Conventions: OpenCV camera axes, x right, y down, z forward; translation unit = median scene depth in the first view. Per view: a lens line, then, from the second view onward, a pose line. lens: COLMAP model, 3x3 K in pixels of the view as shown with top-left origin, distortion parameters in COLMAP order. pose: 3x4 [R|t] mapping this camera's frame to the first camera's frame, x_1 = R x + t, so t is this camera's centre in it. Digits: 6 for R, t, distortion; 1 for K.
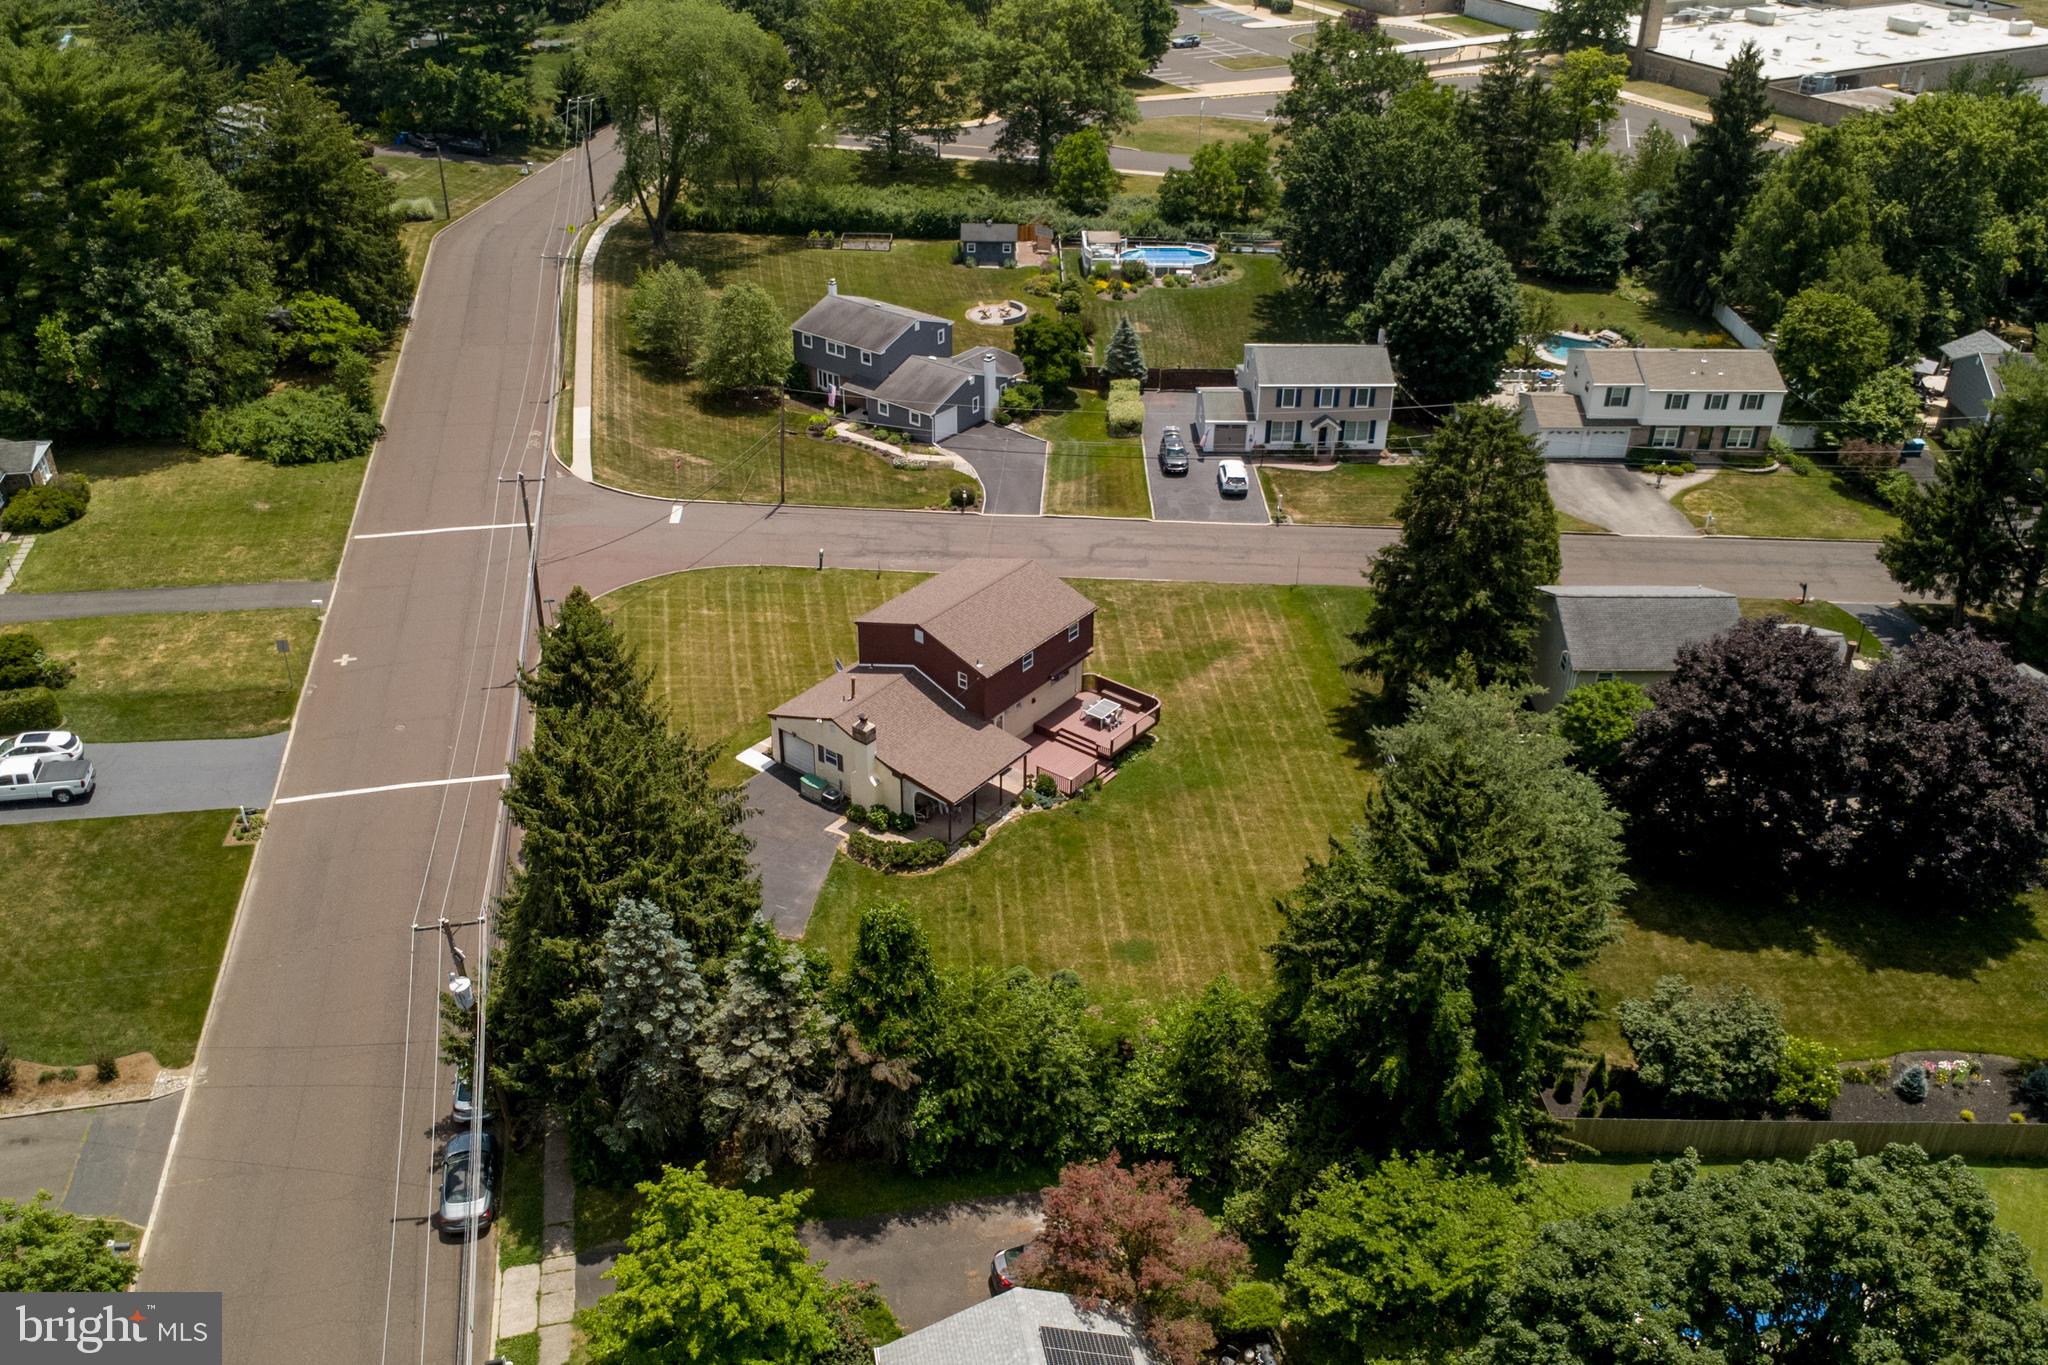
lens RADIAL K [[1735.3, 0, 1025.5], [0, 1735.3, 673.3], [0, 0, 1]] dist [0.003334, 0.023399]
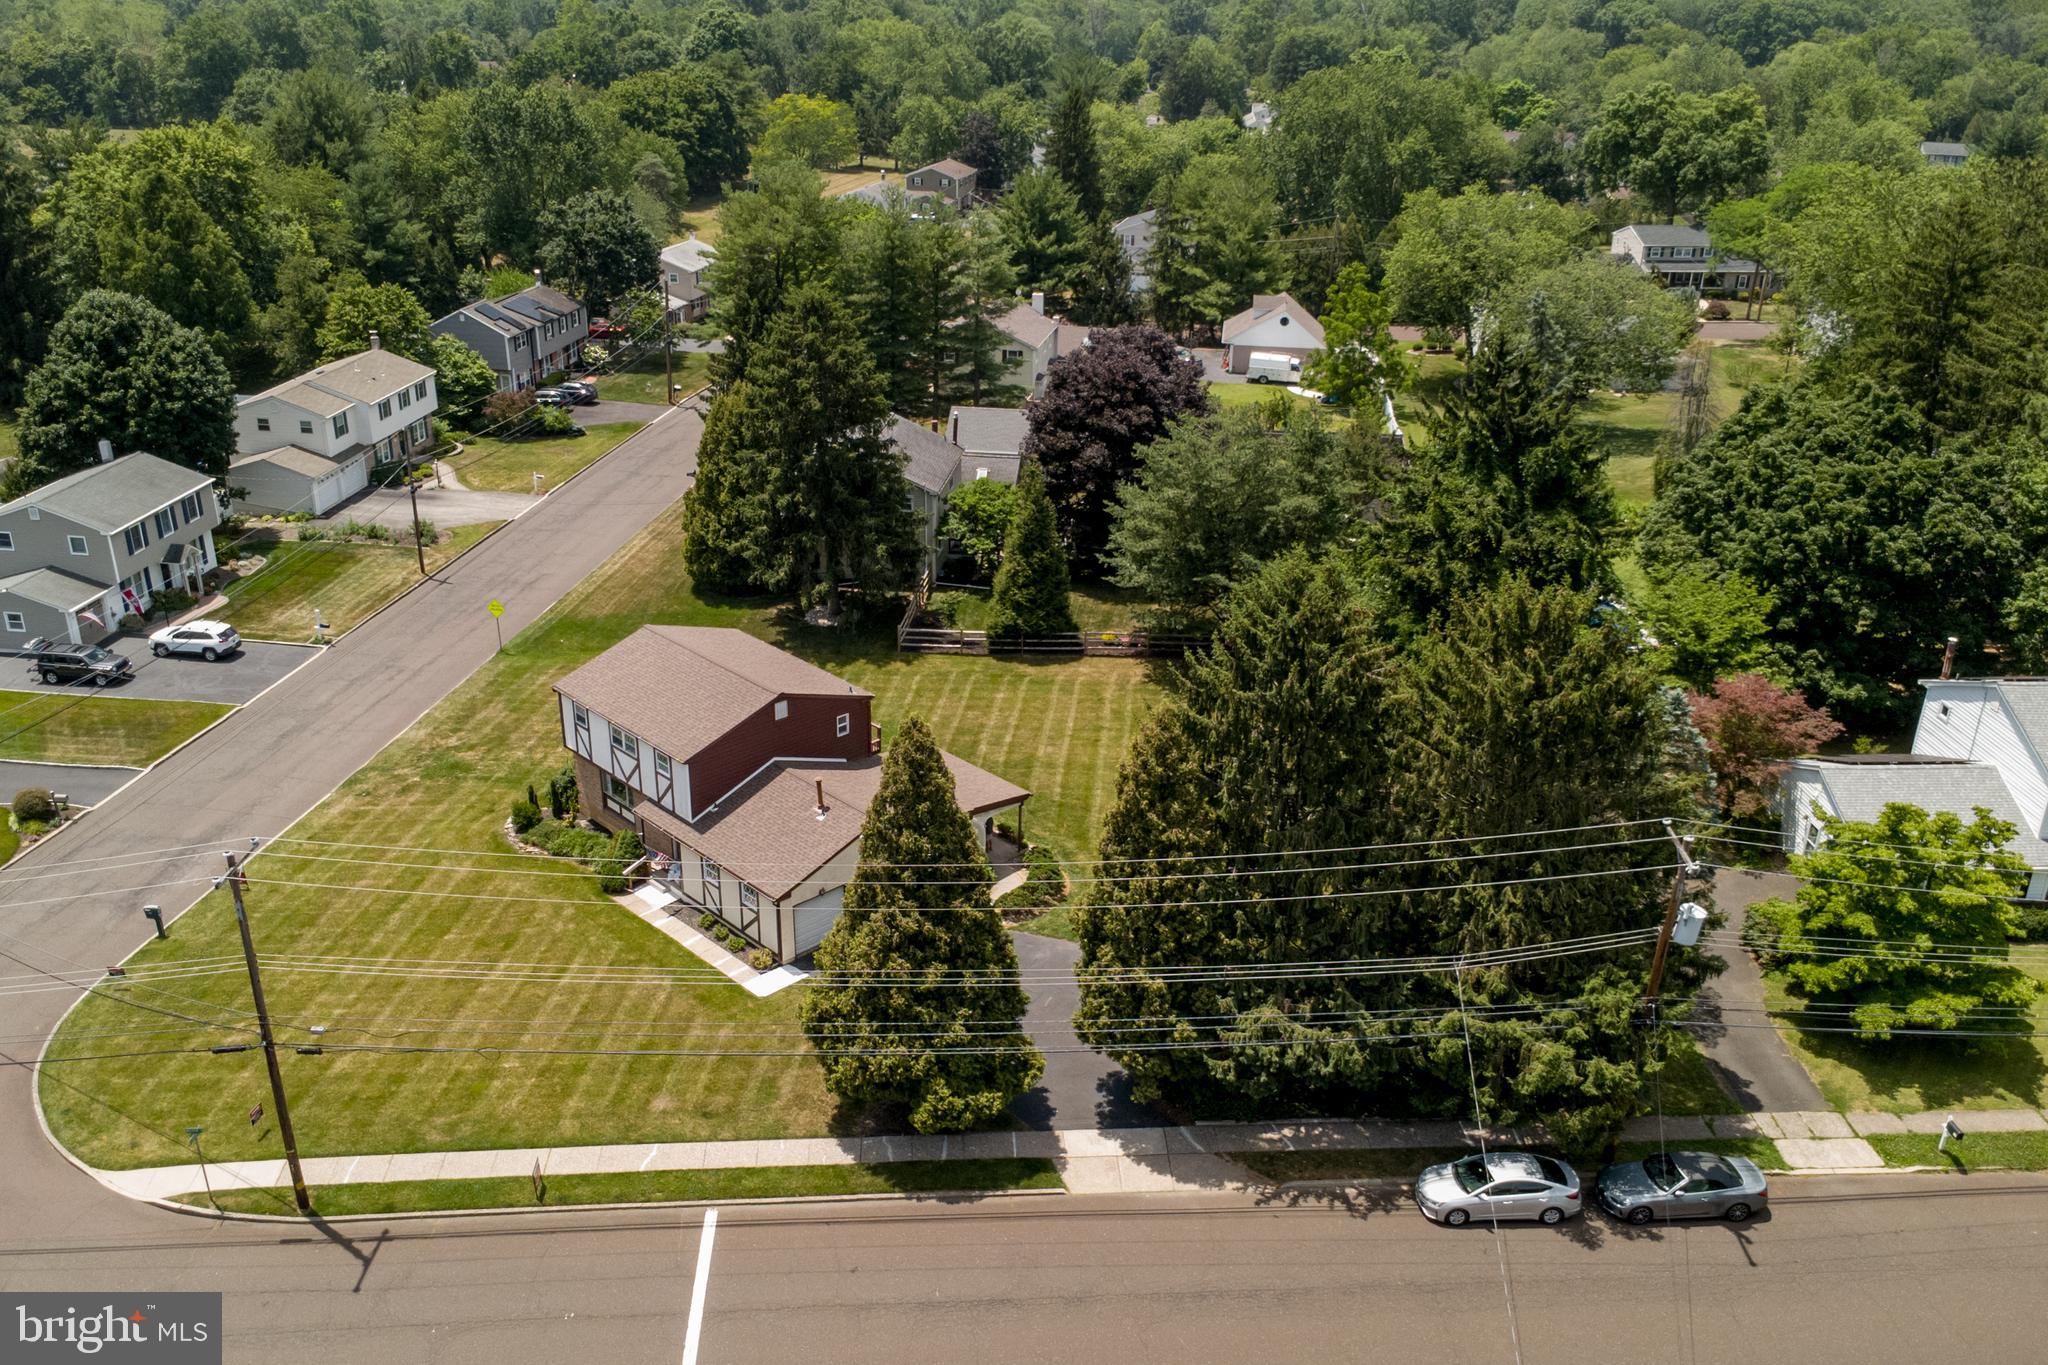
lens RADIAL K [[1729.0, 0, 1021.7], [0, 1729.0, 680.8], [0, 0, 1]] dist [0.012775, 0.008858]
pose [[0.143064, -0.401719, 0.904519, -0.483393], [0.495258, 0.820322, 0.285992, -0.130828], [-0.856885, 0.407055, 0.316313, 0.453637]]
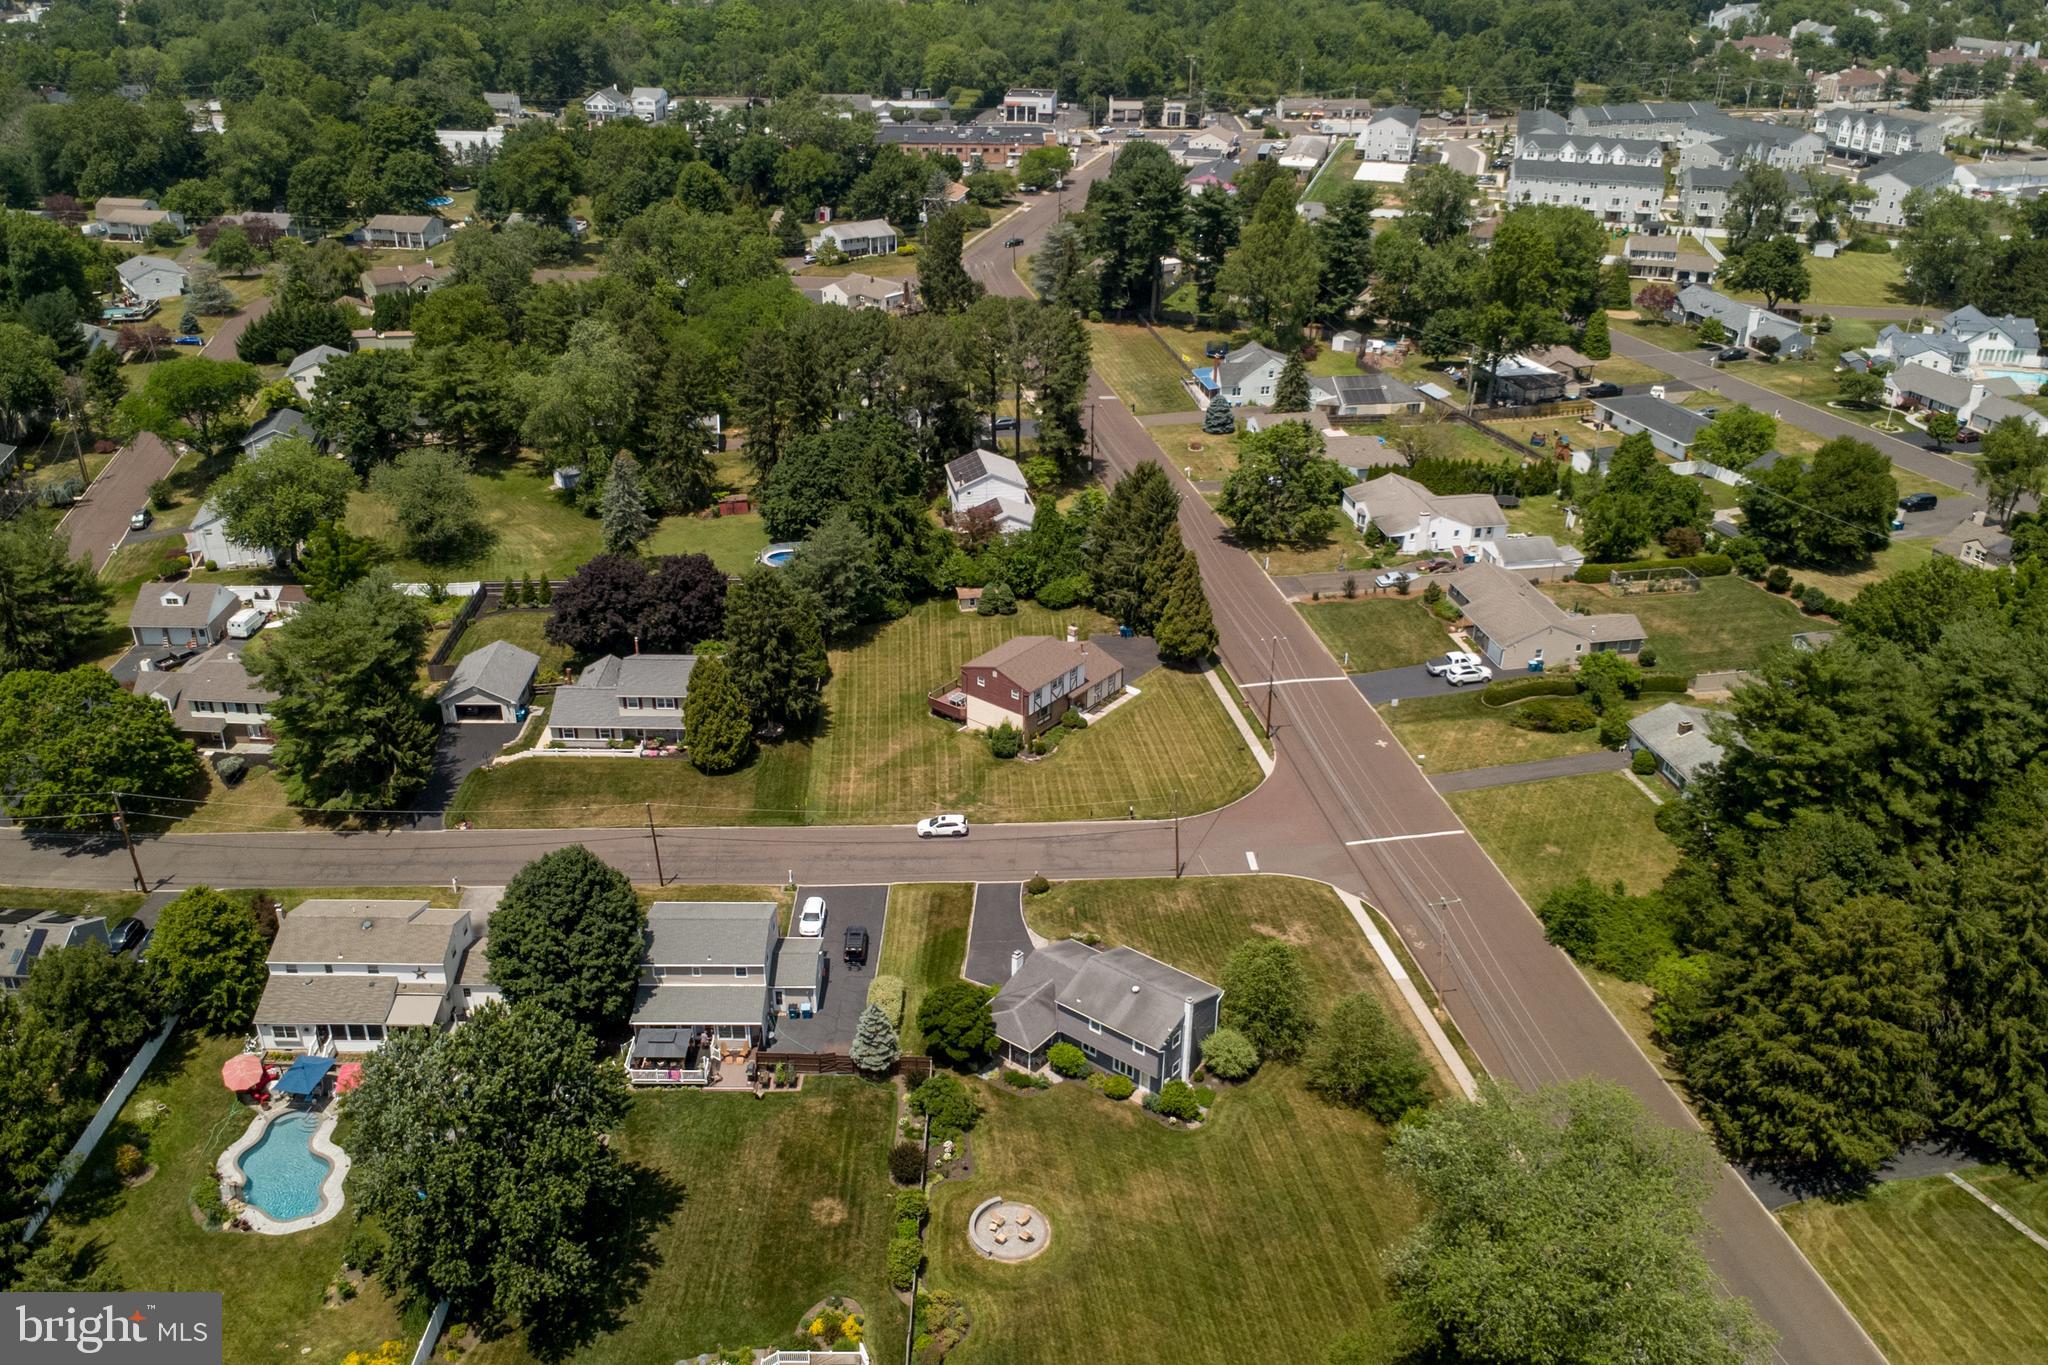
lens RADIAL K [[1729.0, 0, 1021.7], [0, 1729.0, 680.8], [0, 0, 1]] dist [0.012775, 0.008858]
pose [[-0.999796, -0.019554, 0.005066, -0.025603], [-0.006082, 0.530561, 0.847625, -1.159963], [-0.019262, 0.847421, -0.530571, 1.429368]]
